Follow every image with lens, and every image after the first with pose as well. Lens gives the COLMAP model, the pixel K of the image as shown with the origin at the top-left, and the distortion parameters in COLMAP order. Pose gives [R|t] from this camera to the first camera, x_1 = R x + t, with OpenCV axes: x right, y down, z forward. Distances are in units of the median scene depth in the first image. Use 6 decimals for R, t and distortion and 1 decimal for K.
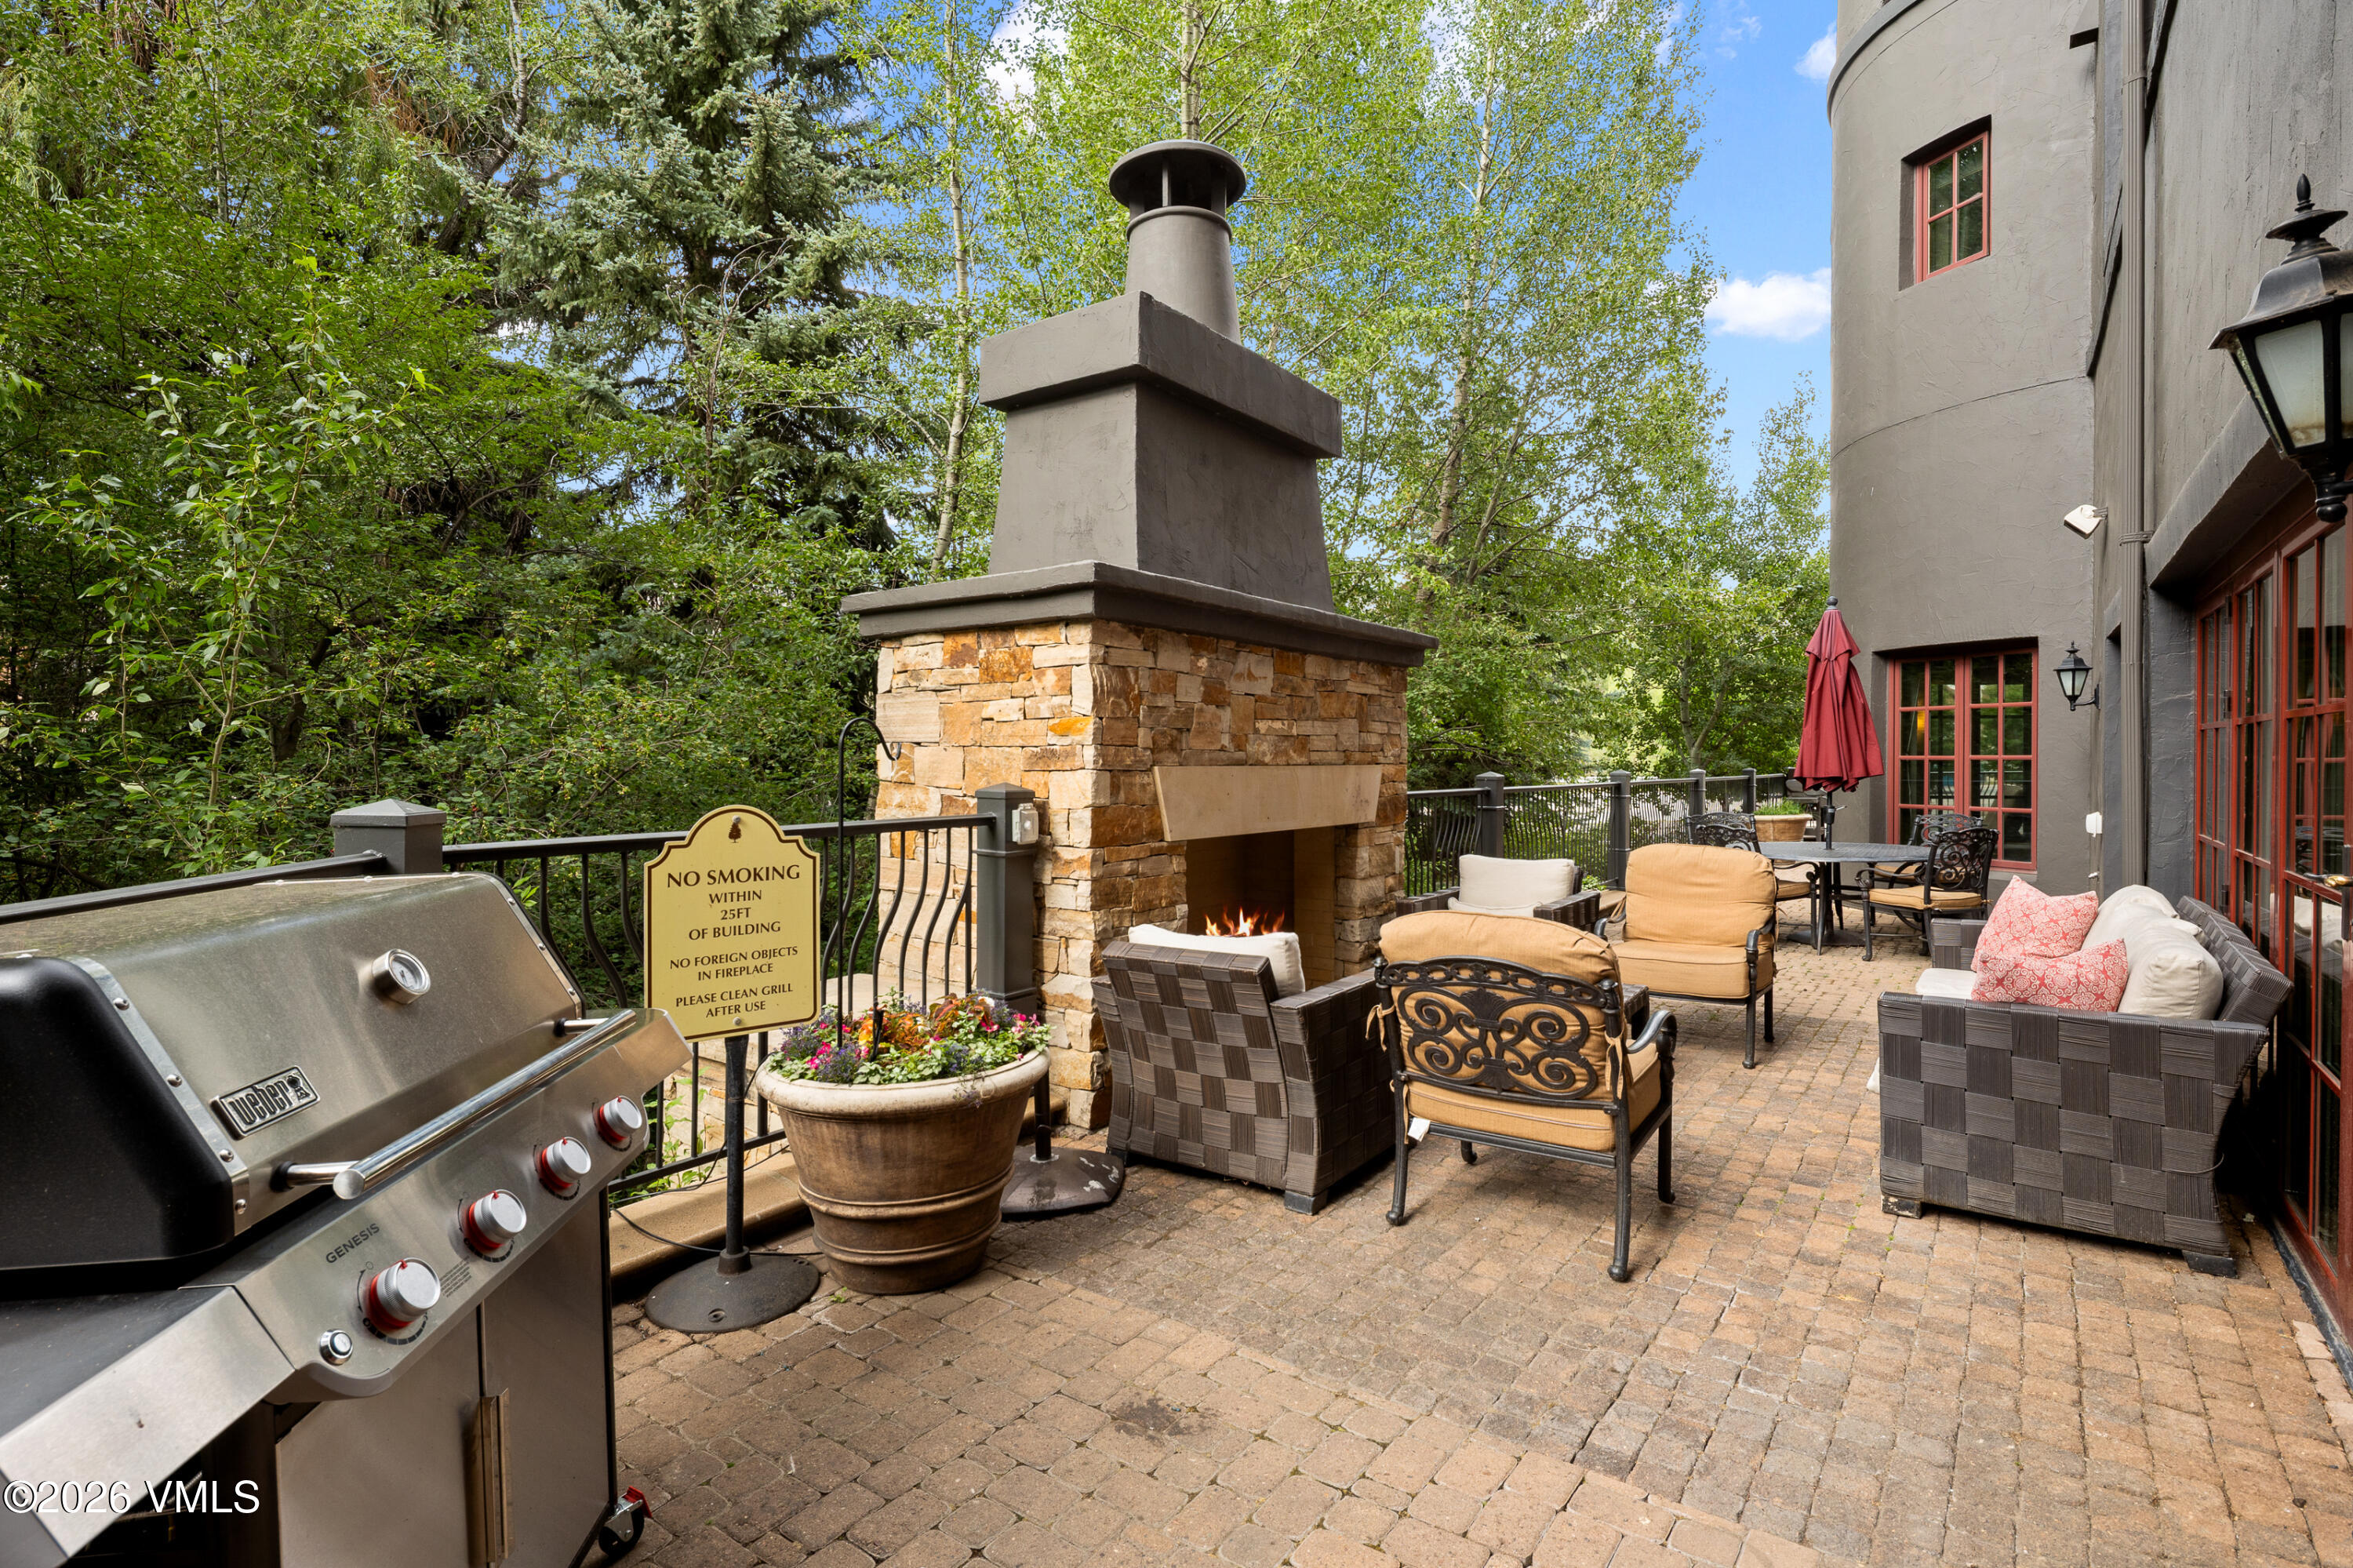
lens RADIAL K [[1134.5, 0, 1170.6], [0, 1134.5, 736.1], [0, 0, 1]] dist [-0.000734, -0.000123]
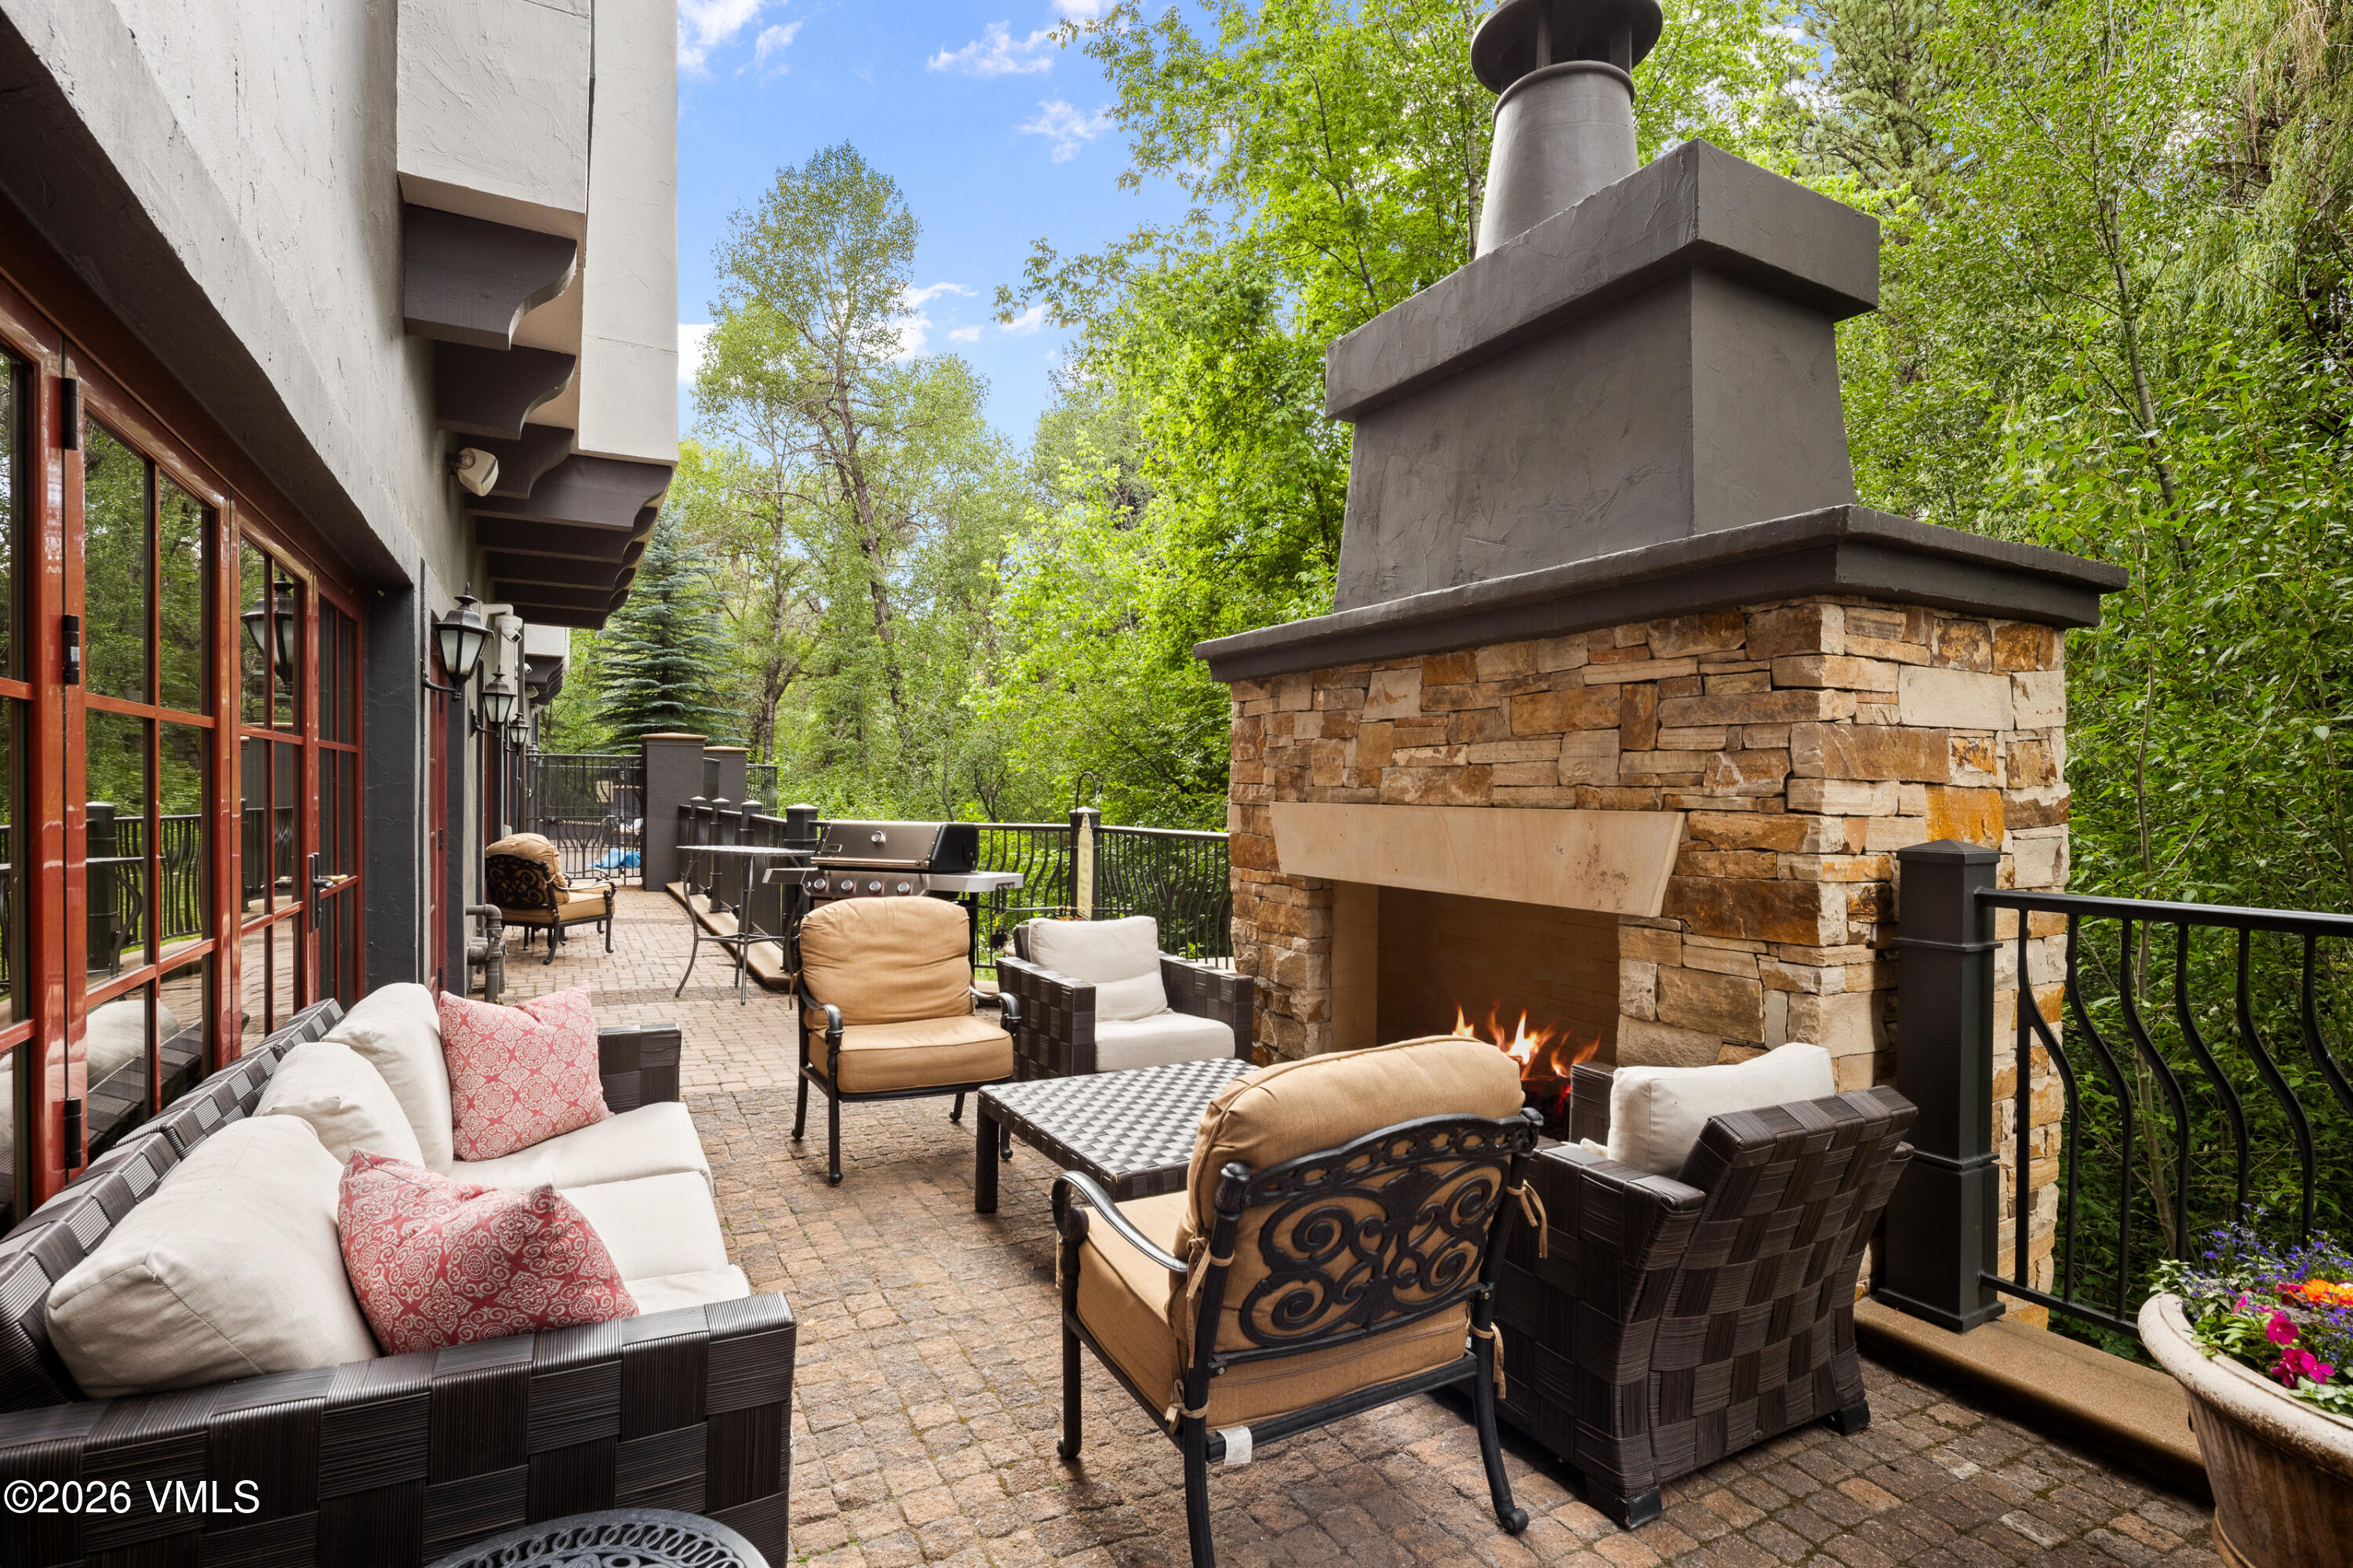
lens RADIAL K [[1126.9, 0, 1176.5], [0, 1126.9, 784.0], [0, 0, 1]] dist [-0.000901, -0.000101]
pose [[-0.421730, -0.011617, -0.906647, 0.883692], [0.007117, 0.999845, -0.016121, 0.022788], [0.906693, -0.013251, -0.421582, 1.200071]]
